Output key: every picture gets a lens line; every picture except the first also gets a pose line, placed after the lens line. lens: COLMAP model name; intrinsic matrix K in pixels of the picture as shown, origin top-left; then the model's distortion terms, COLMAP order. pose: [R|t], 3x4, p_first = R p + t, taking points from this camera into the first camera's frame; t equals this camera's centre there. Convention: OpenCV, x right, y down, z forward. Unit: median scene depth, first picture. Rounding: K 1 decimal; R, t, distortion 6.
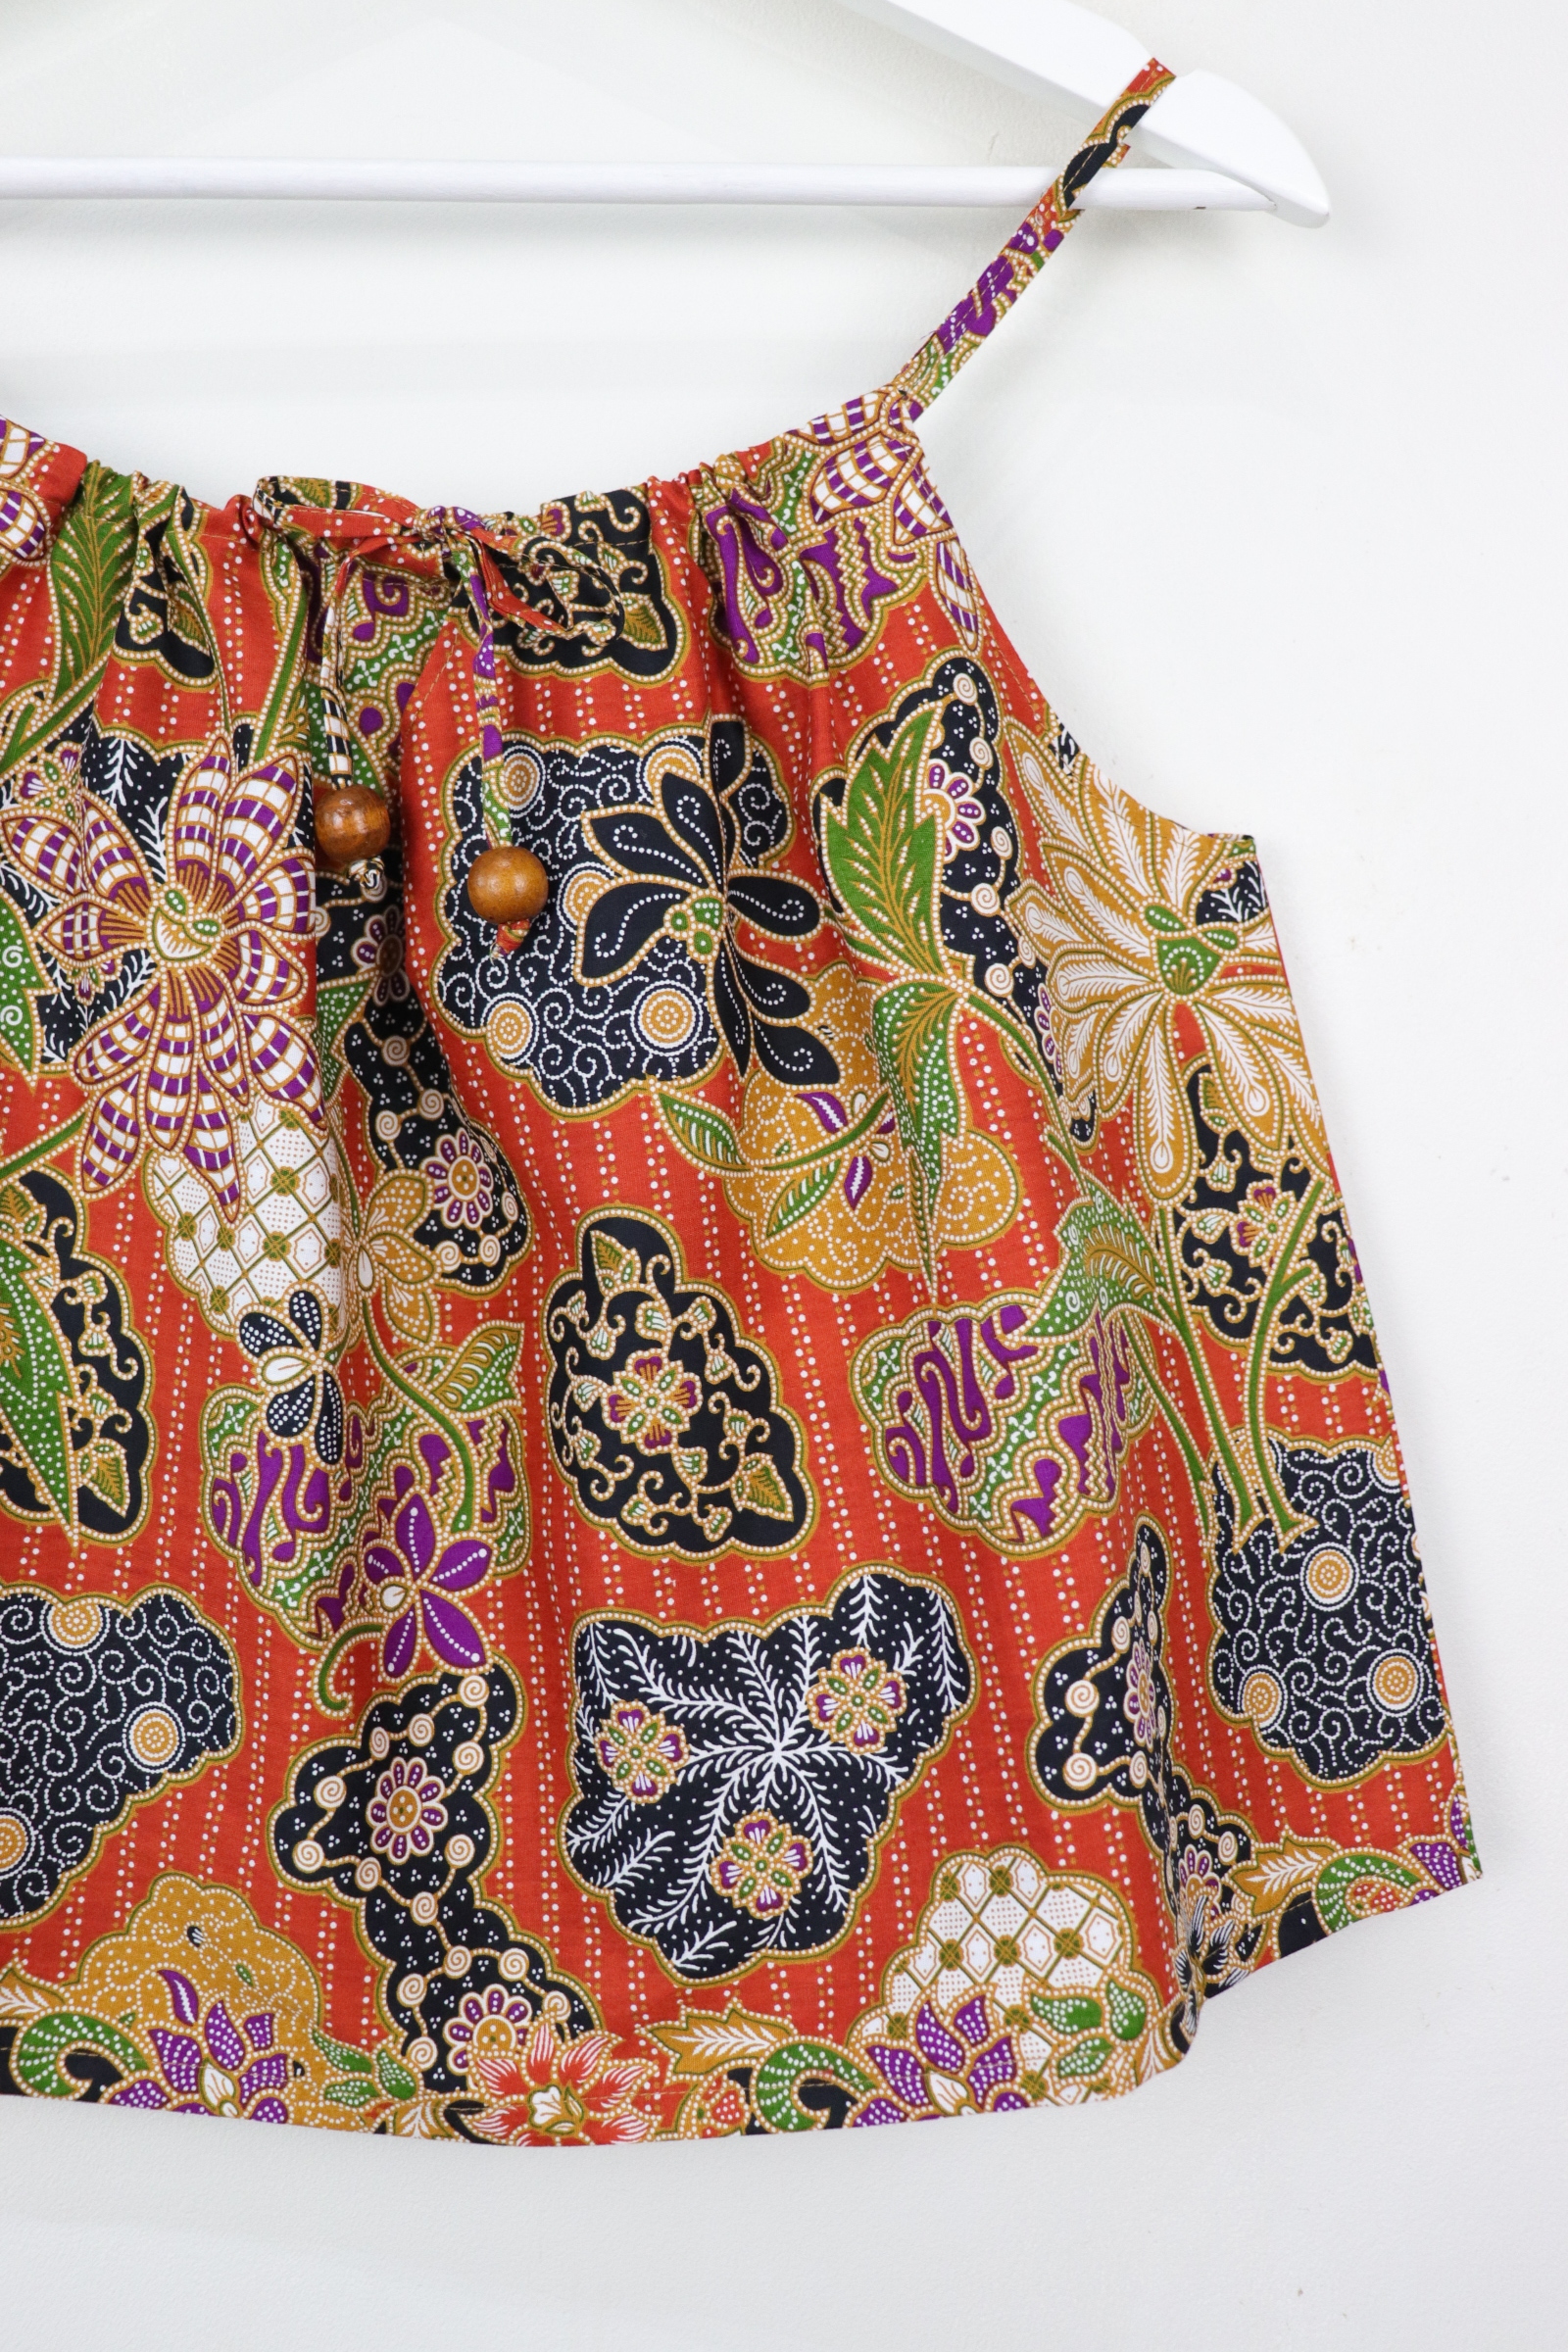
lens RADIAL K [[2299.0, 0, 743.7], [0, 2299.0, 1172.1], [0, 0, 1]] dist [-0.141408, 0.133803]
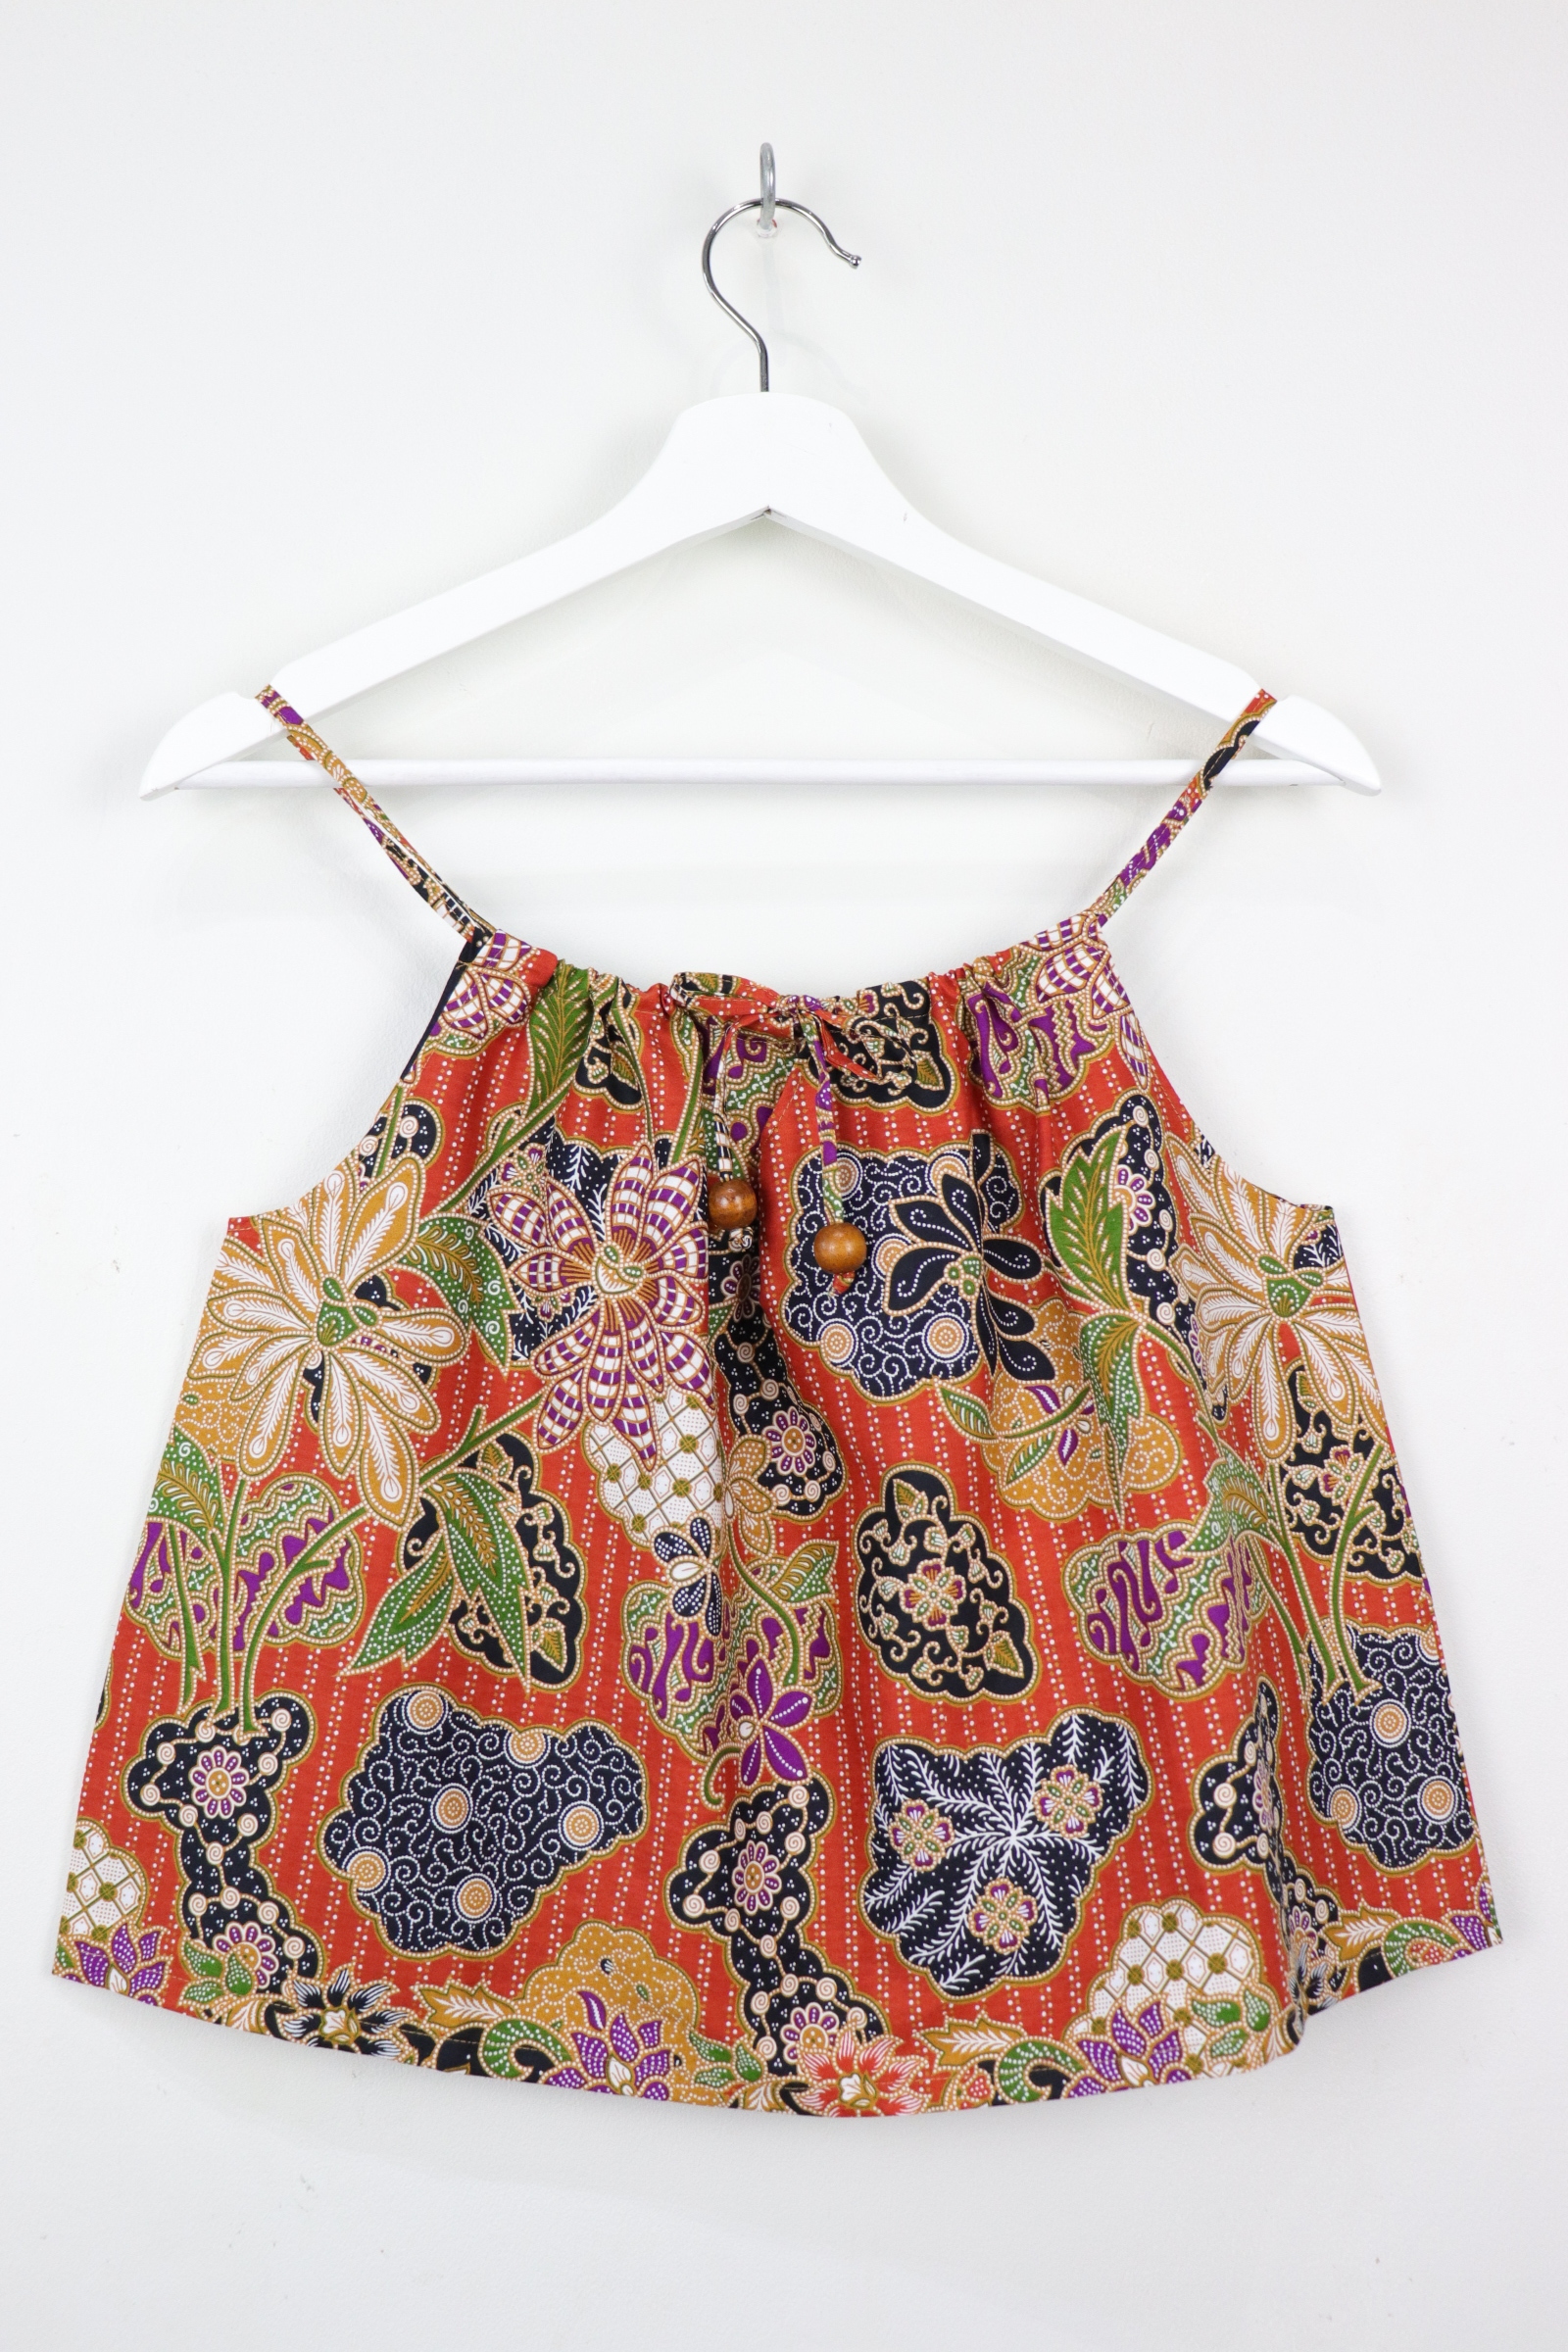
lens RADIAL K [[2299.0, 0, 743.7], [0, 2299.0, 1172.1], [0, 0, 1]] dist [-0.141408, 0.133803]
pose [[0.999693, 0.007483, -0.023626, -0.127373], [-0.009778, 0.995079, -0.098603, -0.024716], [0.022772, 0.098803, 0.994846, -0.495556]]
